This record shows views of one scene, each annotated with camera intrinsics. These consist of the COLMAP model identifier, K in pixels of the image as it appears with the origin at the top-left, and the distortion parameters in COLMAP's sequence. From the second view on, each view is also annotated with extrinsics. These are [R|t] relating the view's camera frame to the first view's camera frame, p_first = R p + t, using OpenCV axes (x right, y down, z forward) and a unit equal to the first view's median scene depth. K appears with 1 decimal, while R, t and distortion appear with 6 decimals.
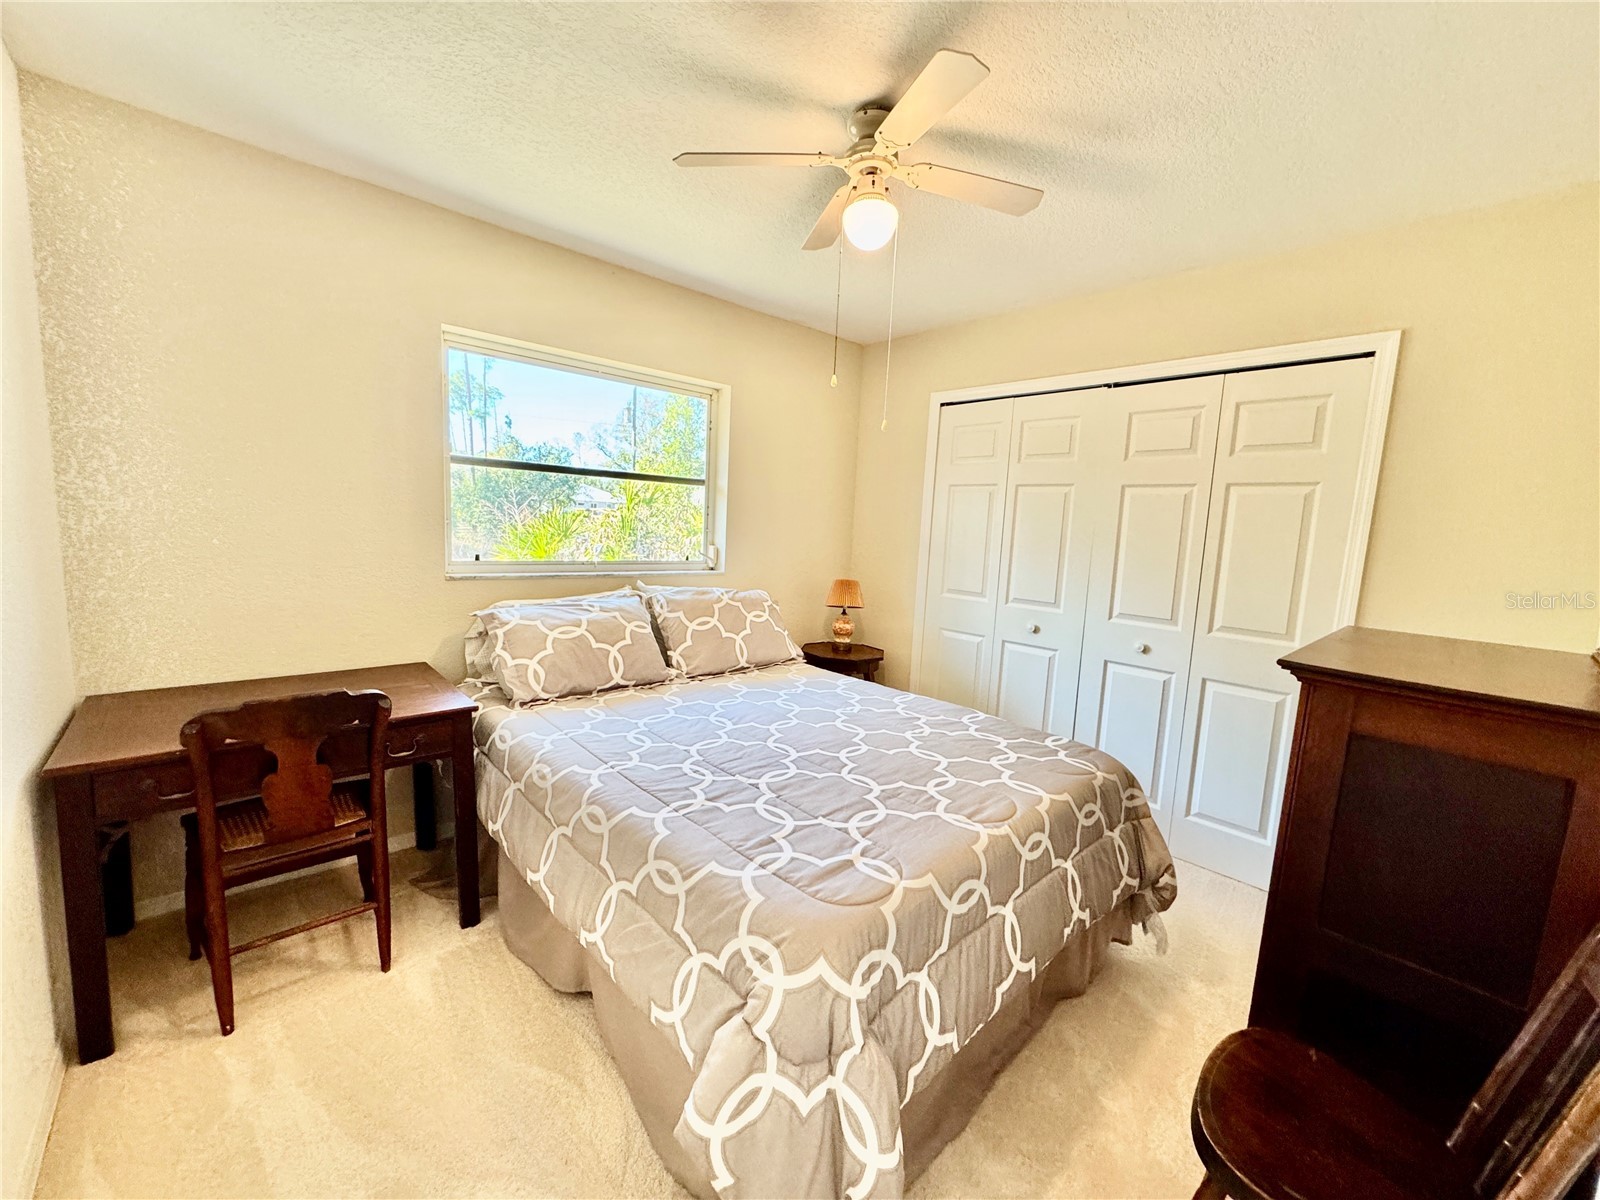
lens RADIAL K [[641.6, 0, 806.1], [0, 641.6, 593.8], [0, 0, 1]] dist [-0.002875, 0.000313]
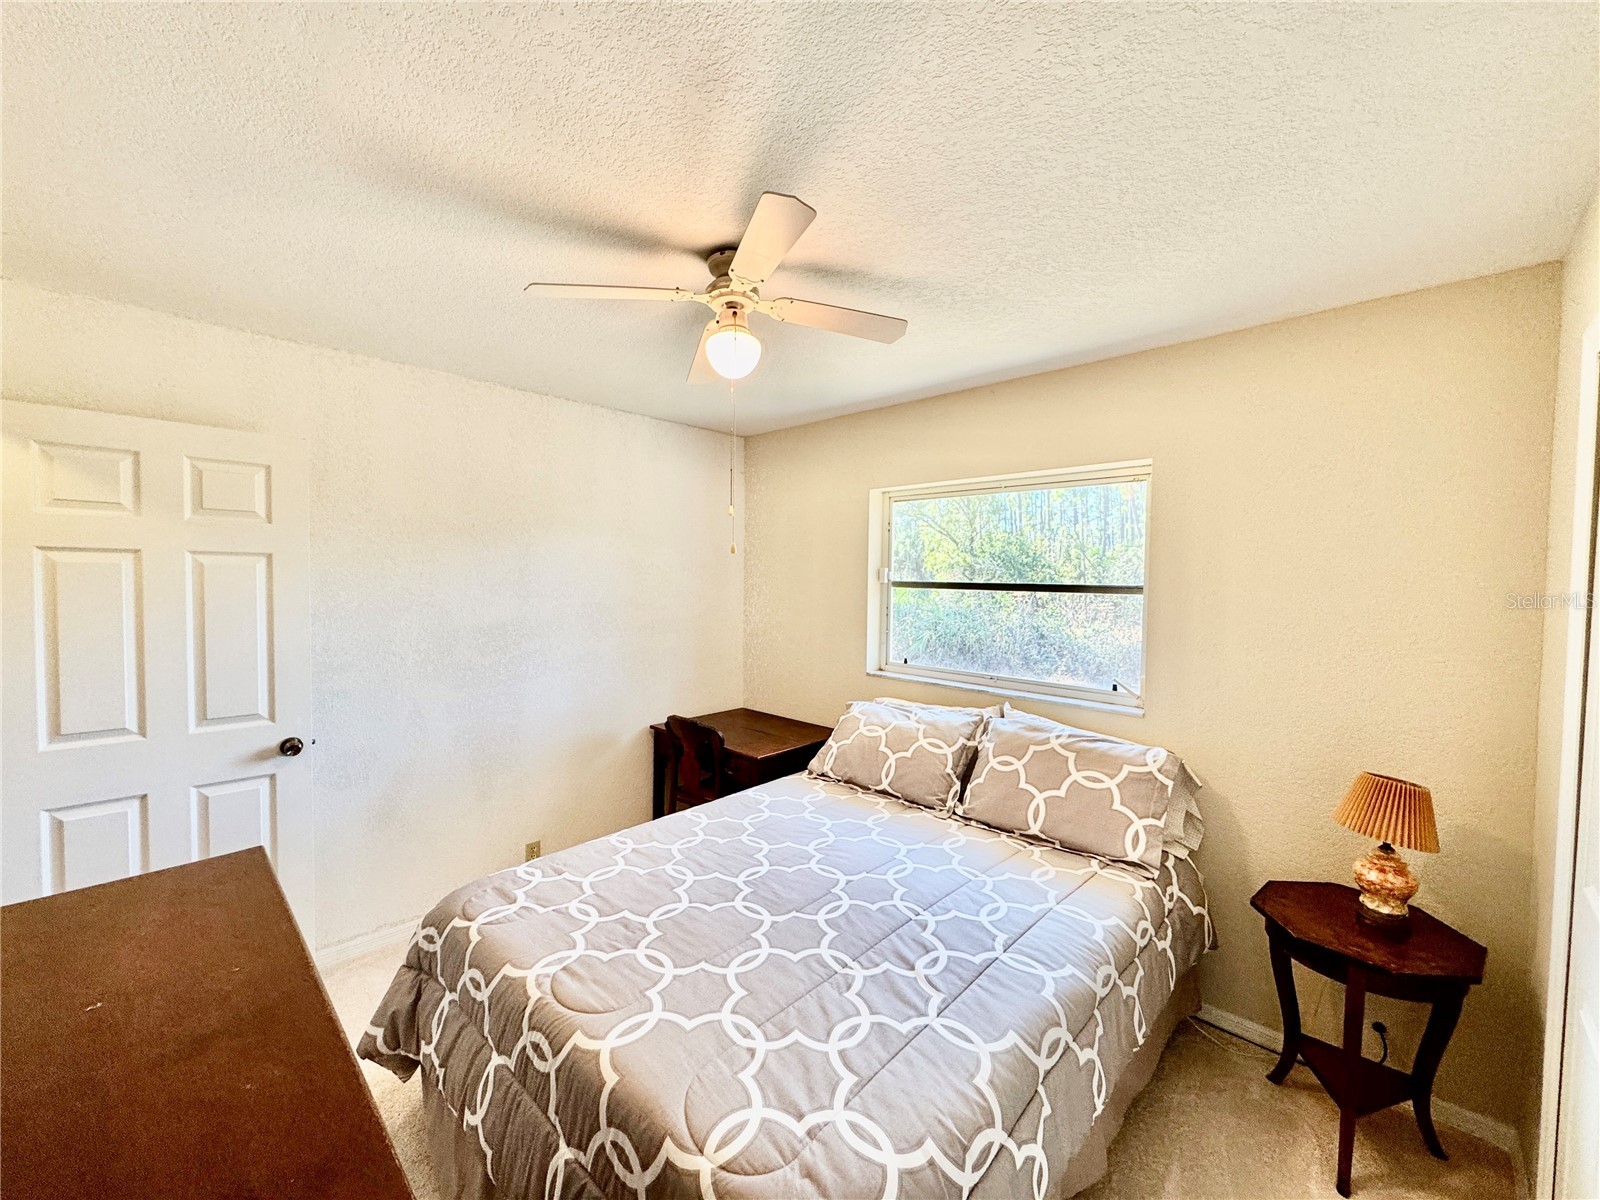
lens RADIAL K [[641.6, 0, 796.9], [0, 641.6, 599.6], [0, 0, 1]] dist [-0.002875, 0.000313]
pose [[0.047289, -0.011247, -0.998818, 0.819291], [-0.121774, 0.992413, -0.016941, -0.146258], [0.991431, 0.122431, 0.045561, 0.824001]]
